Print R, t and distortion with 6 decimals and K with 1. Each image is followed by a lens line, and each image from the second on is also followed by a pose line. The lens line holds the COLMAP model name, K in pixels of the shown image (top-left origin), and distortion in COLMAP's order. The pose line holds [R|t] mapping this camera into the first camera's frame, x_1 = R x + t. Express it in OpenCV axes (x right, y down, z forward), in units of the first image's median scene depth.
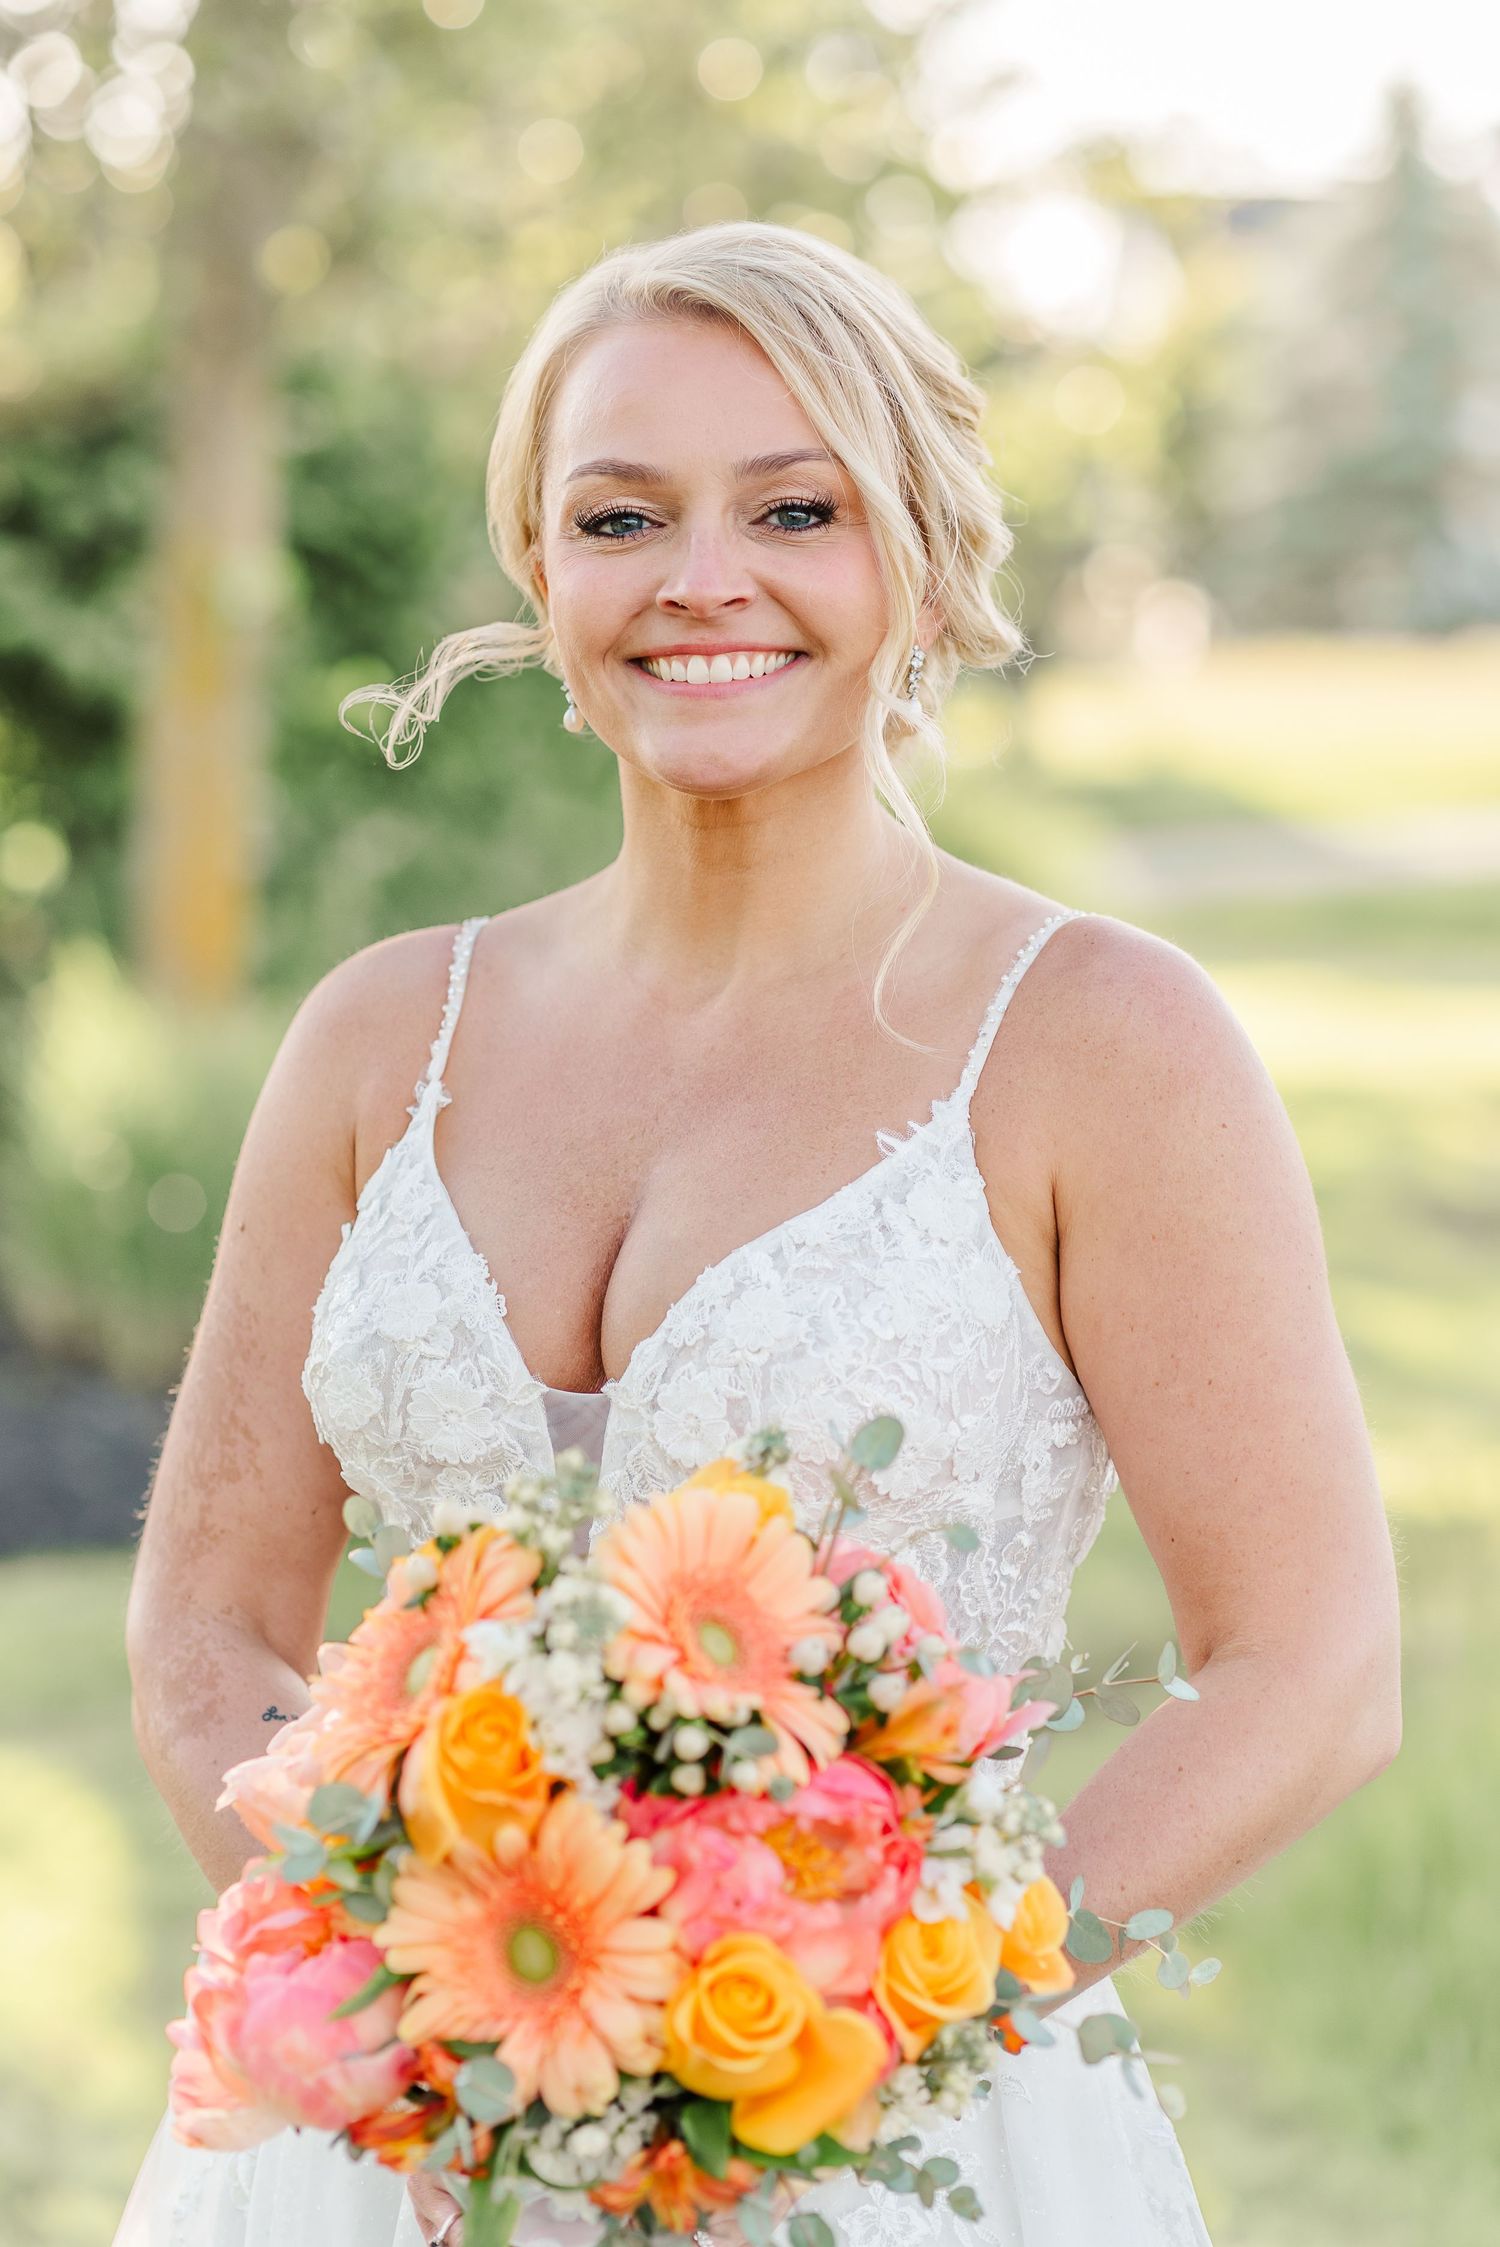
lens RADIAL K [[5581.7, 0, 750.3], [0, 5581.7, 1123.0], [0, 0, 1]] dist [-0.035597, 0.051489]
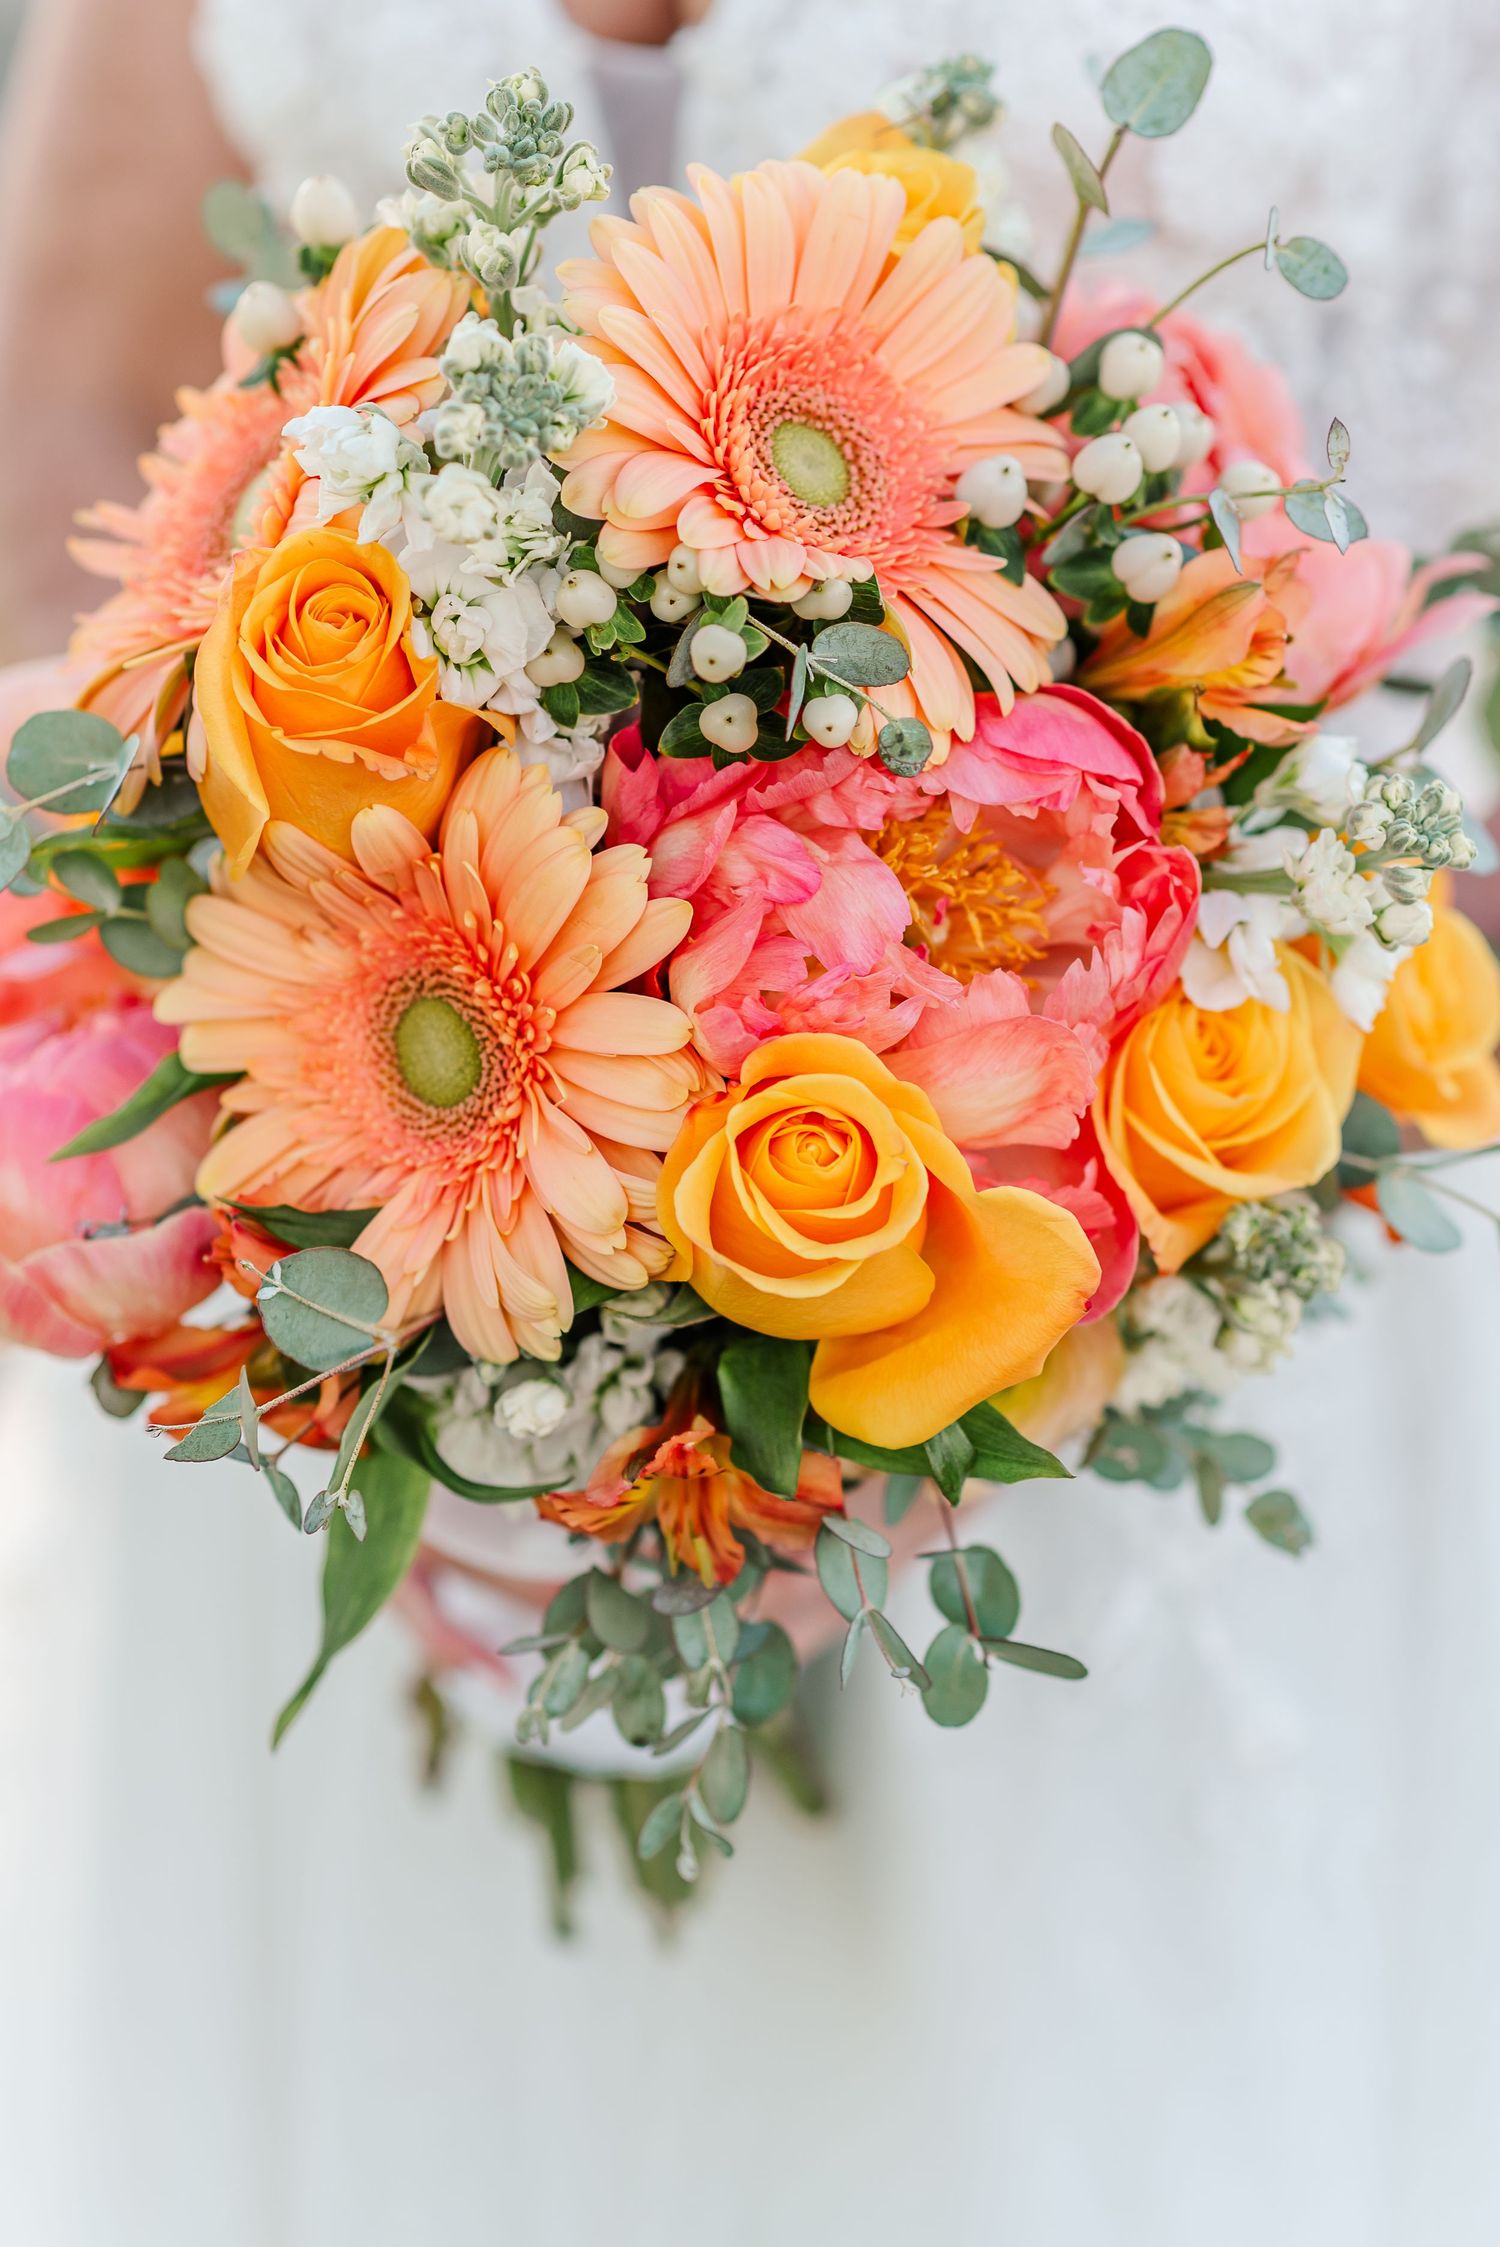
lens RADIAL K [[5581.7, 0, 750.3], [0, 5581.7, 1123.0], [0, 0, 1]] dist [-0.035597, 0.051489]
pose [[0.992056, 0.037594, -0.120047, 0.052494], [-0.014023, 0.981403, 0.191447, 0.055192], [0.125012, -0.188243, 0.974134, 0.491876]]
